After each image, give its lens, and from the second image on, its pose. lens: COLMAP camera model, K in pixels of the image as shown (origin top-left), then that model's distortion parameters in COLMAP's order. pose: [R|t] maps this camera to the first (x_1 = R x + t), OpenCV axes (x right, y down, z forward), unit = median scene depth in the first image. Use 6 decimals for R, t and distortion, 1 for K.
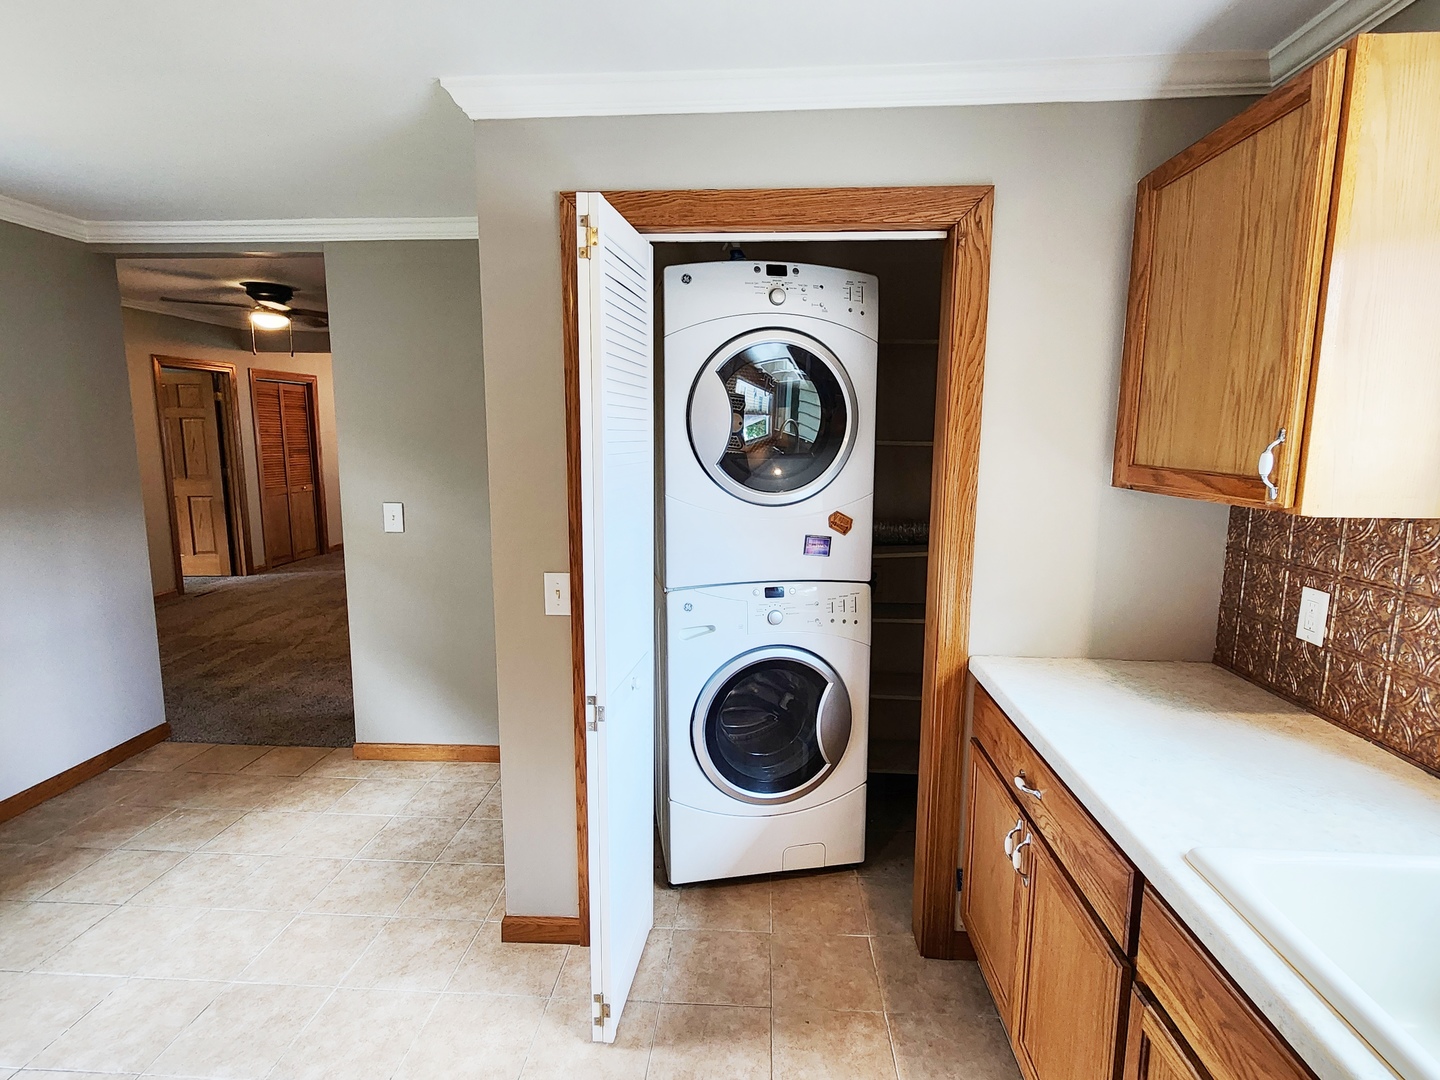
lens RADIAL K [[728.4, 0, 722.2], [0, 728.4, 536.8], [0, 0, 1]] dist [-0.002053, 0.000356]
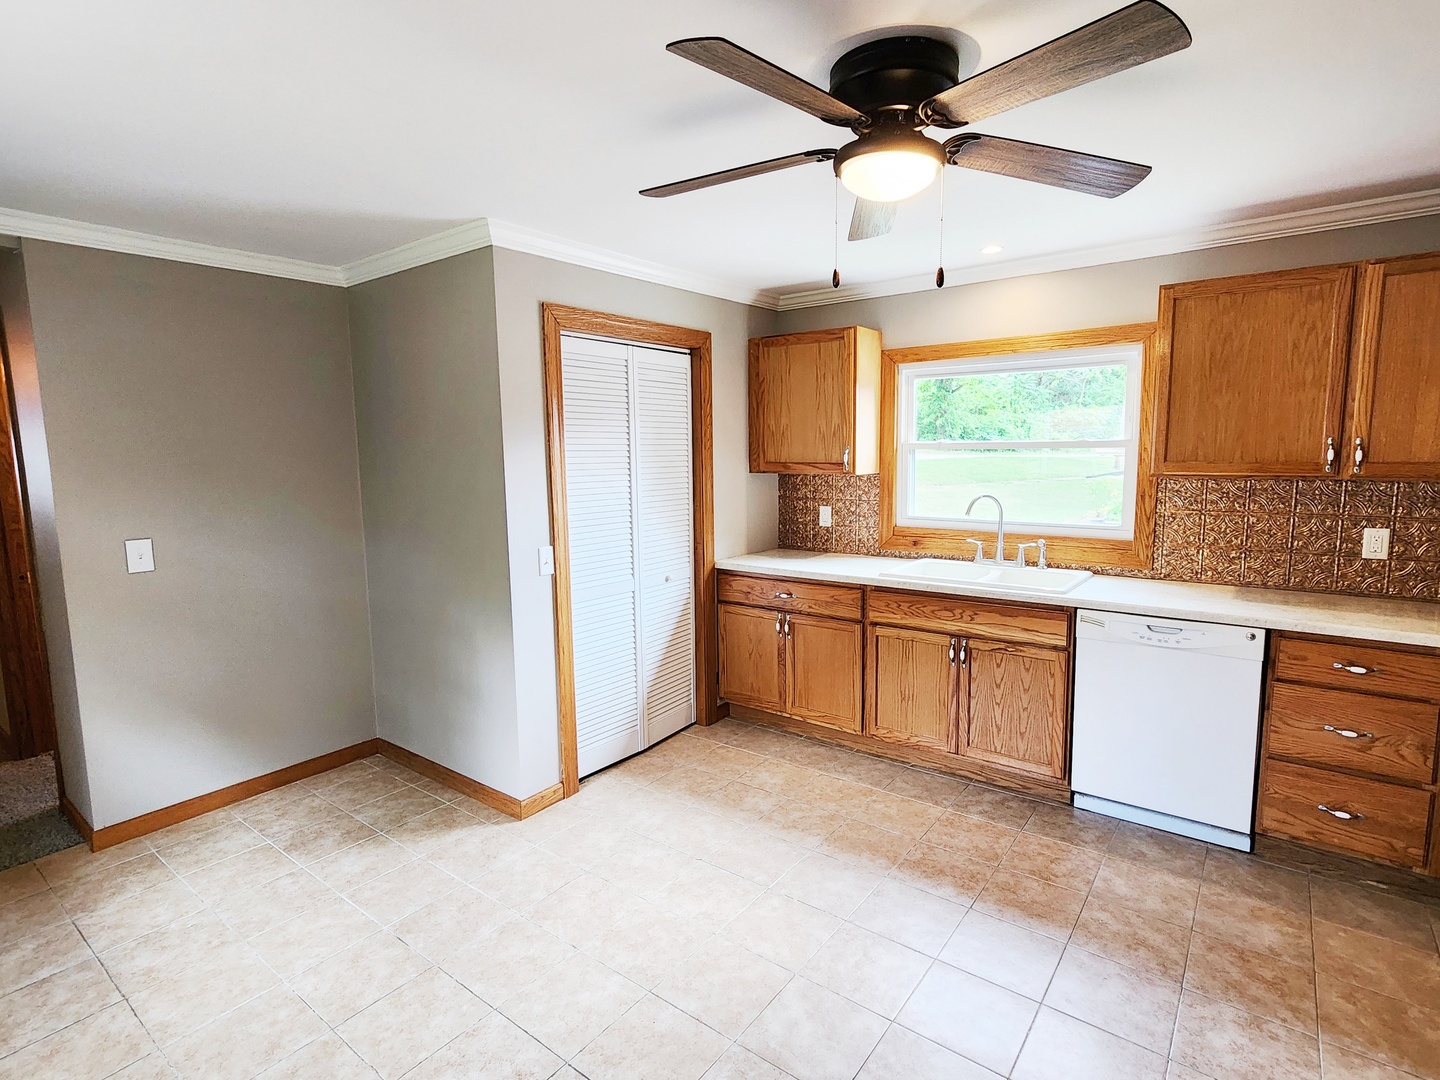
lens RADIAL K [[728.4, 0, 722.9], [0, 728.4, 537.1], [0, 0, 1]] dist [-0.002053, 0.000356]
pose [[0.565298, -0.114253, 0.816936, -1.329875], [0.134987, 0.989824, 0.045025, 0.012500], [-0.813767, 0.084823, 0.574968, -0.180020]]
